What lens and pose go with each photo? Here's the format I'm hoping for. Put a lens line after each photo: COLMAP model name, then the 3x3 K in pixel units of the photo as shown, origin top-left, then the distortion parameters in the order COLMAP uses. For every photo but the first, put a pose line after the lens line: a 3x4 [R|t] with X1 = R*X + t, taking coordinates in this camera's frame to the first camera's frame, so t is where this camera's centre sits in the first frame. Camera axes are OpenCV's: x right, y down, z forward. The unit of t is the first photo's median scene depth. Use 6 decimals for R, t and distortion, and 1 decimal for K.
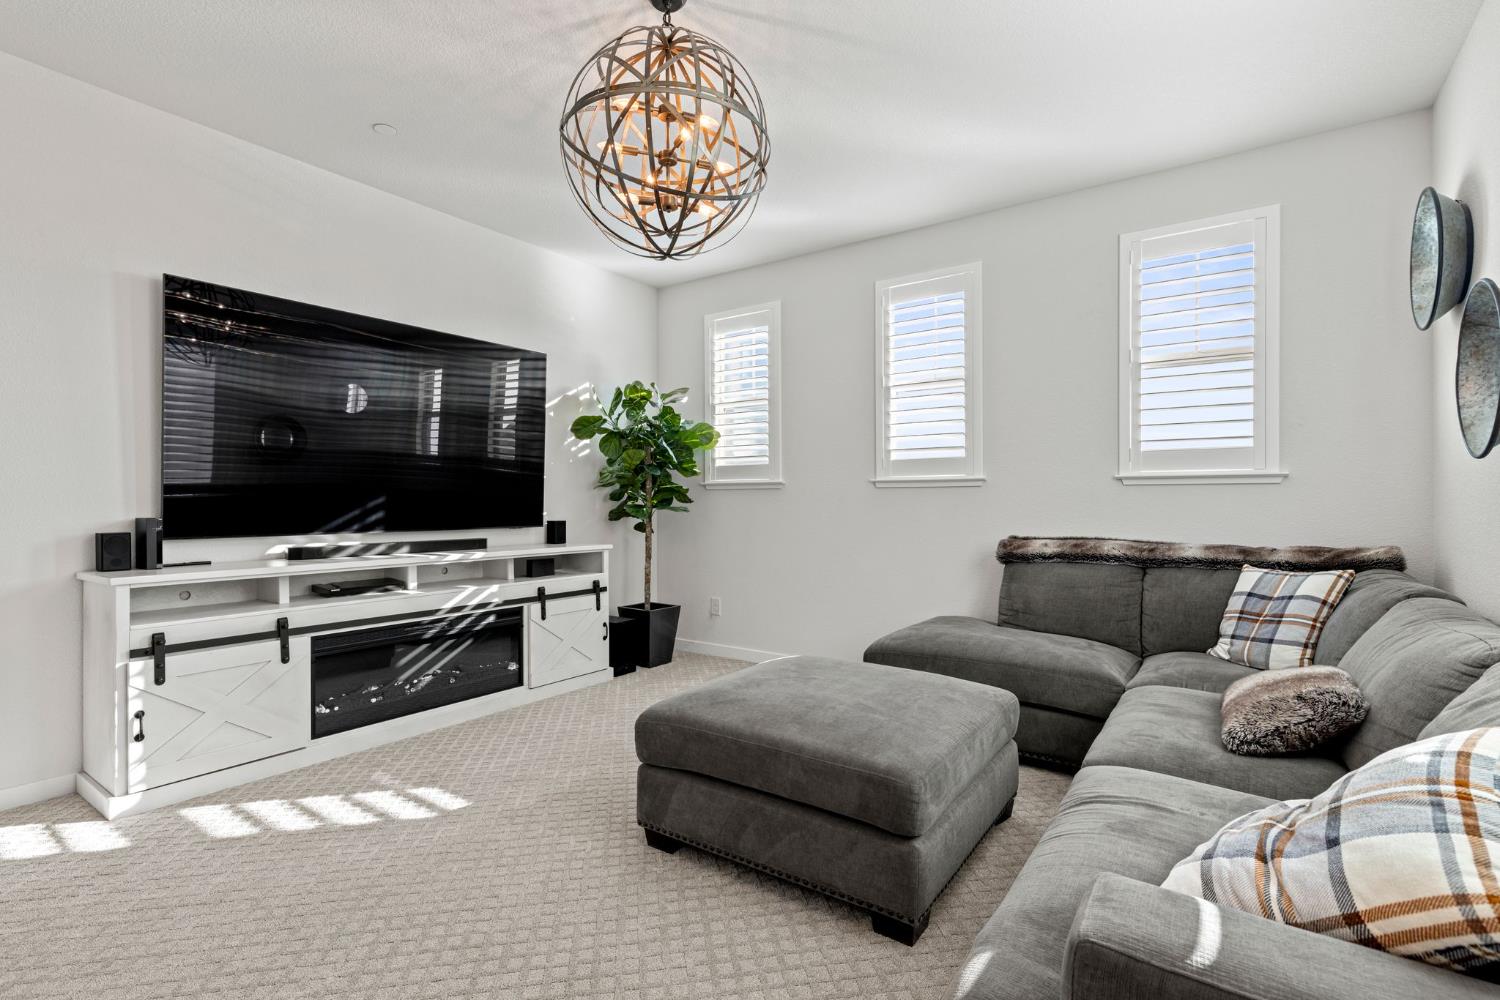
lens RADIAL K [[709.5, 0, 744.3], [0, 709.5, 499.1], [0, 0, 1]] dist [0.001639, 0.001333]
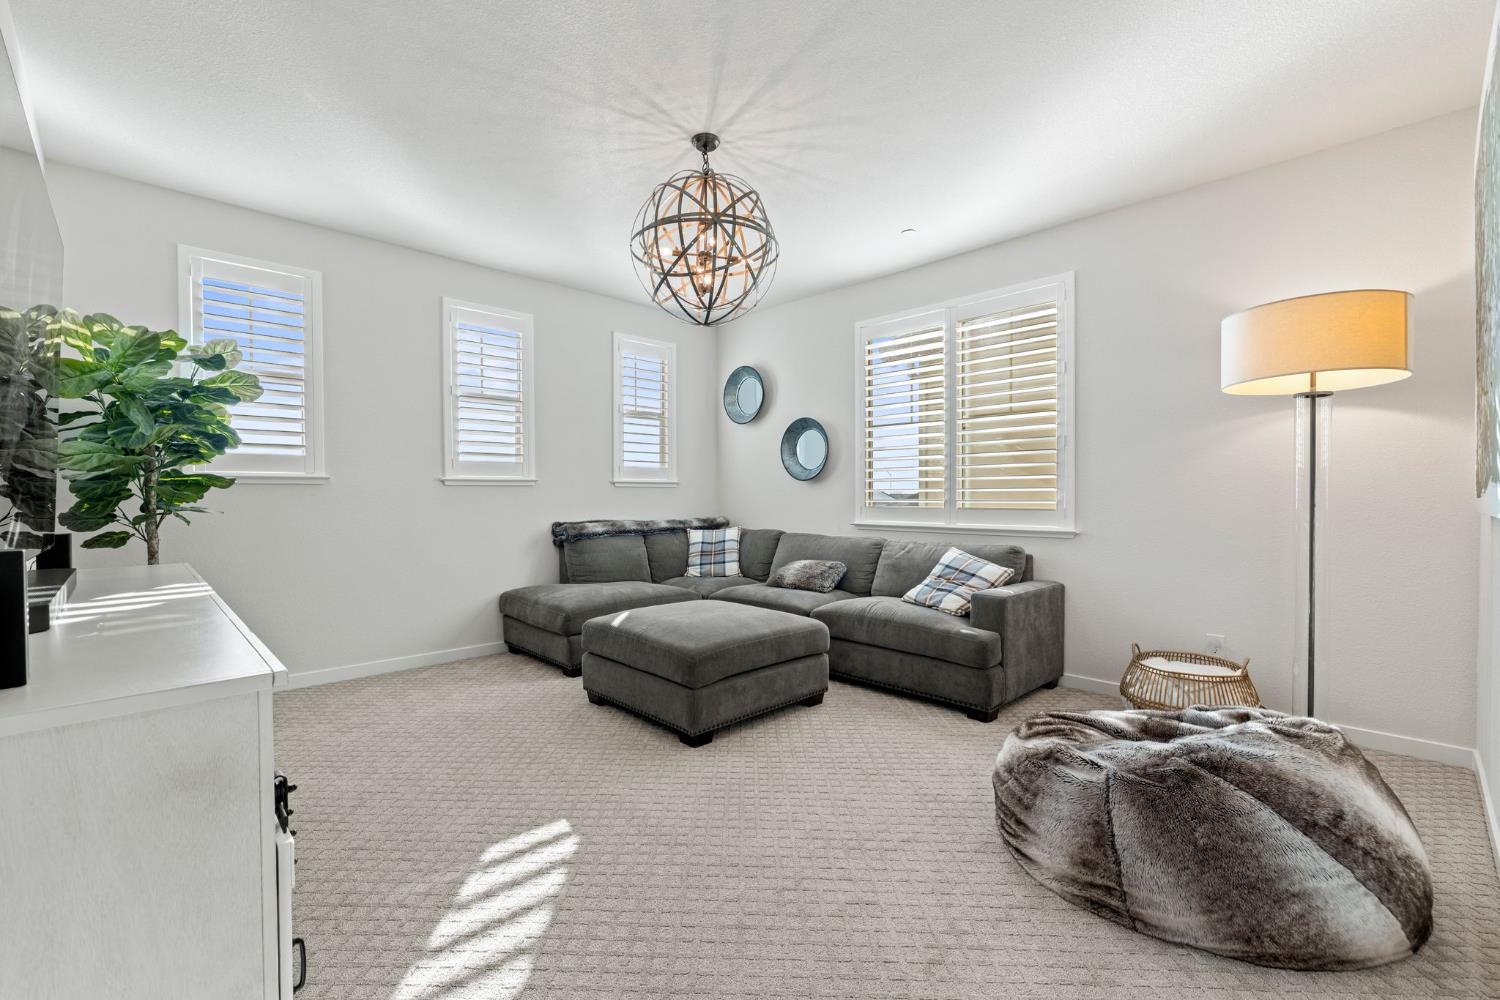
lens RADIAL K [[644.7, 0, 744.4], [0, 644.7, 500.2], [0, 0, 1]] dist [-0.001347, 0.000455]
pose [[0.180169, -0.007659, 0.983606, -0.966069], [0.002569, 0.999970, 0.007316, 0.000332], [-0.983632, 0.001209, 0.180183, 0.498673]]
